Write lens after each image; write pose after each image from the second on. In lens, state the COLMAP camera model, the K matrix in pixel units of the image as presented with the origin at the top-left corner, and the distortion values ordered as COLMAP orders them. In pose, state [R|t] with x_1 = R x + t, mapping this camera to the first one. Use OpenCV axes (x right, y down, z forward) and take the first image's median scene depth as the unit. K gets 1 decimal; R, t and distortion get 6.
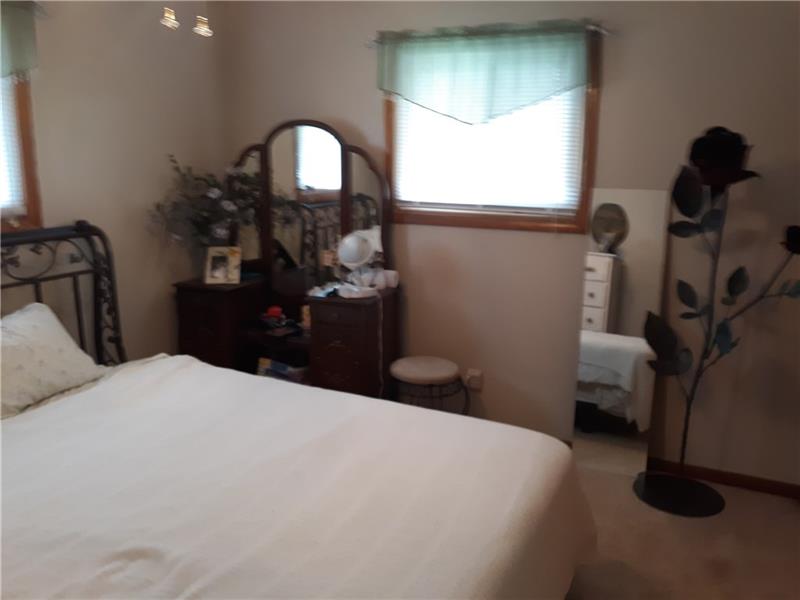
lens RADIAL K [[669.9, 0, 401.6], [0, 669.9, 285.6], [0, 0, 1]] dist [-0.000935, -0.011326]
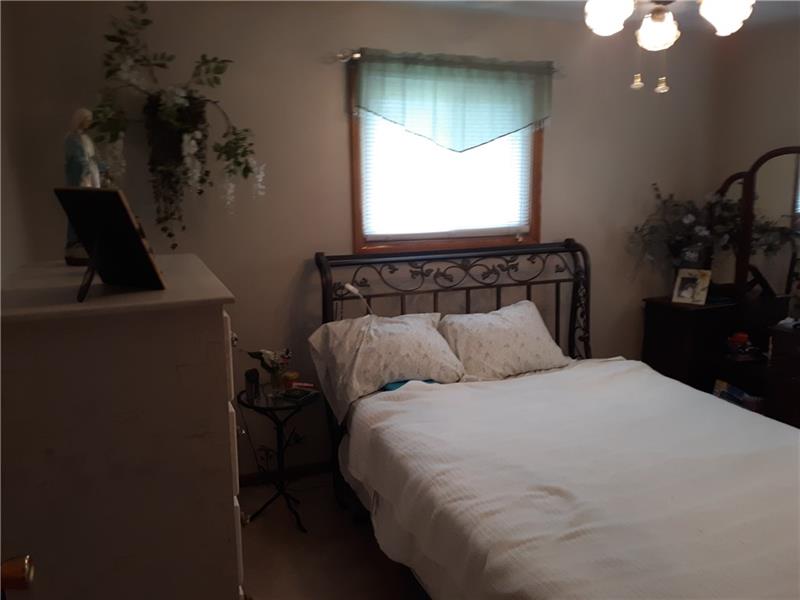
lens RADIAL K [[669.9, 0, 401.6], [0, 669.9, 285.6], [0, 0, 1]] dist [-0.000935, -0.011326]
pose [[0.742434, 0.094264, -0.663255, 0.112934], [-0.112542, 0.993530, 0.015227, 0.004349], [0.660399, 0.063339, 0.748239, -0.114417]]
